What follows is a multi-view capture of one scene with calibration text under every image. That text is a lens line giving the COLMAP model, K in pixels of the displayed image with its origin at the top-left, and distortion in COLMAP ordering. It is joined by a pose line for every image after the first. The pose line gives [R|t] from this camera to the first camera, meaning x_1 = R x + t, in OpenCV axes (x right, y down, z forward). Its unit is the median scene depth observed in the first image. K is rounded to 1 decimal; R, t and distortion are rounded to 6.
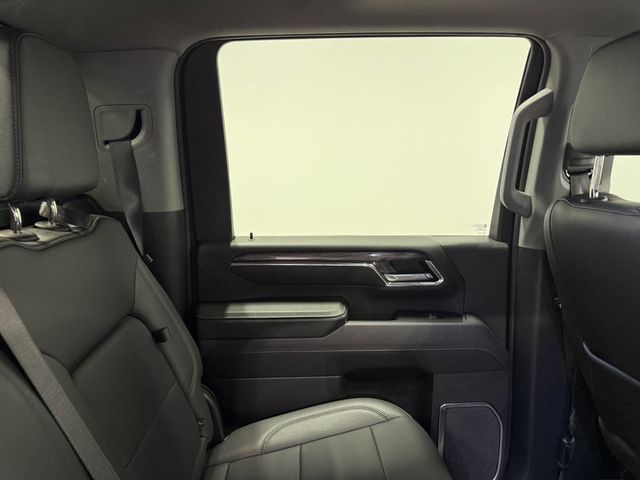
lens RADIAL K [[454.2, 0, 325.7], [0, 454.2, 240.4], [0, 0, 1]] dist [0.037256, -0.056020]
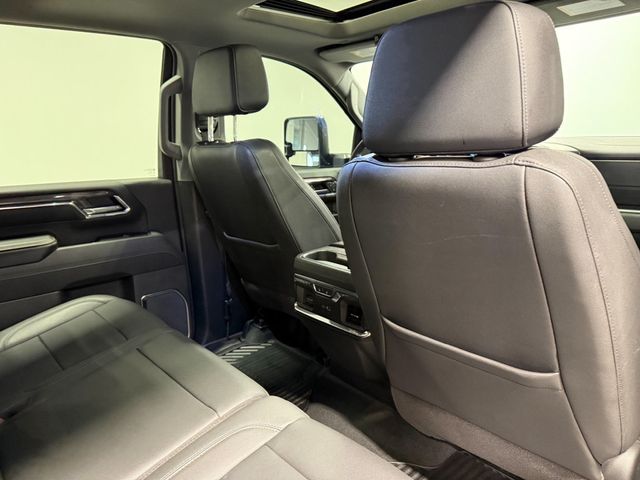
lens RADIAL K [[454.2, 0, 325.7], [0, 454.2, 240.4], [0, 0, 1]] dist [0.037256, -0.056020]
pose [[0.773527, -0.154614, 0.614614, -0.161109], [0.128616, 0.987902, 0.086650, 0.145363], [-0.620575, 0.012023, 0.784055, -0.495623]]
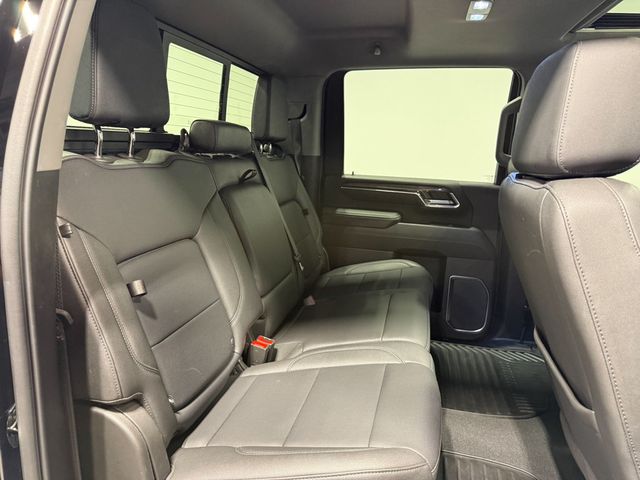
lens RADIAL K [[454.2, 0, 325.7], [0, 454.2, 240.4], [0, 0, 1]] dist [0.037256, -0.056020]
pose [[0.963801, 0.096428, -0.248574, 0.223901], [-0.087941, 0.995106, 0.045054, 0.198039], [0.251702, -0.021563, 0.967565, -0.863434]]
